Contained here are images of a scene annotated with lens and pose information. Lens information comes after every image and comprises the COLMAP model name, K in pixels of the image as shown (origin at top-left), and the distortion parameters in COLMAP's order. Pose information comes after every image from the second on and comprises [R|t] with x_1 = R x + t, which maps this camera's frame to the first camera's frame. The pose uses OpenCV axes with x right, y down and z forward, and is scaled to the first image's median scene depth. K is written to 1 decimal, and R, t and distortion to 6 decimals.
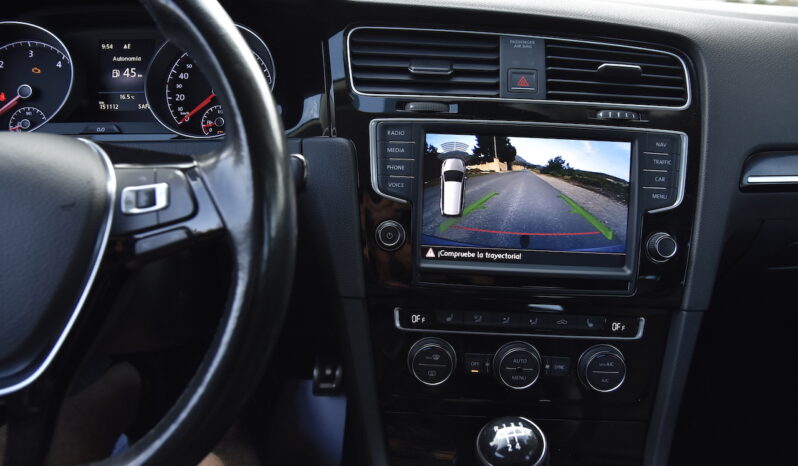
lens RADIAL K [[599.8, 0, 401.6], [0, 599.8, 235.7], [0, 0, 1]] dist [-0.110972, 0.031321]
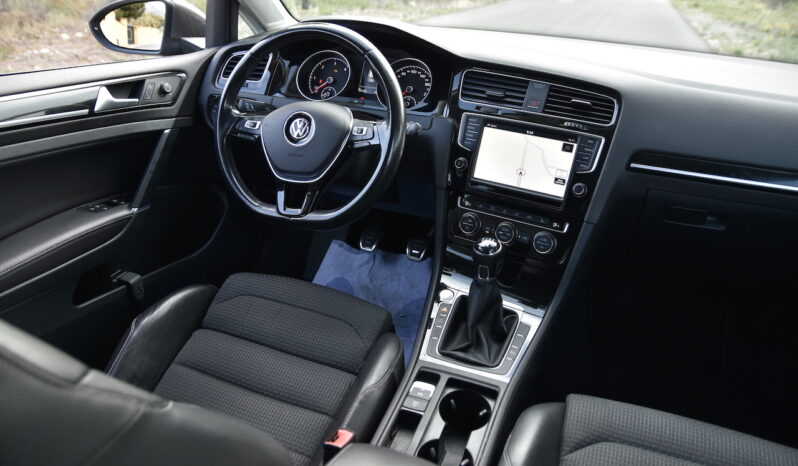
lens RADIAL K [[599.8, 0, 396.6], [0, 599.8, 229.0], [0, 0, 1]] dist [-0.110972, 0.031321]
pose [[0.894428, 0.198932, -0.400530, 0.716657], [-0.179872, 0.980005, 0.085066, 0.091224], [0.409443, -0.004041, 0.912327, -1.170125]]
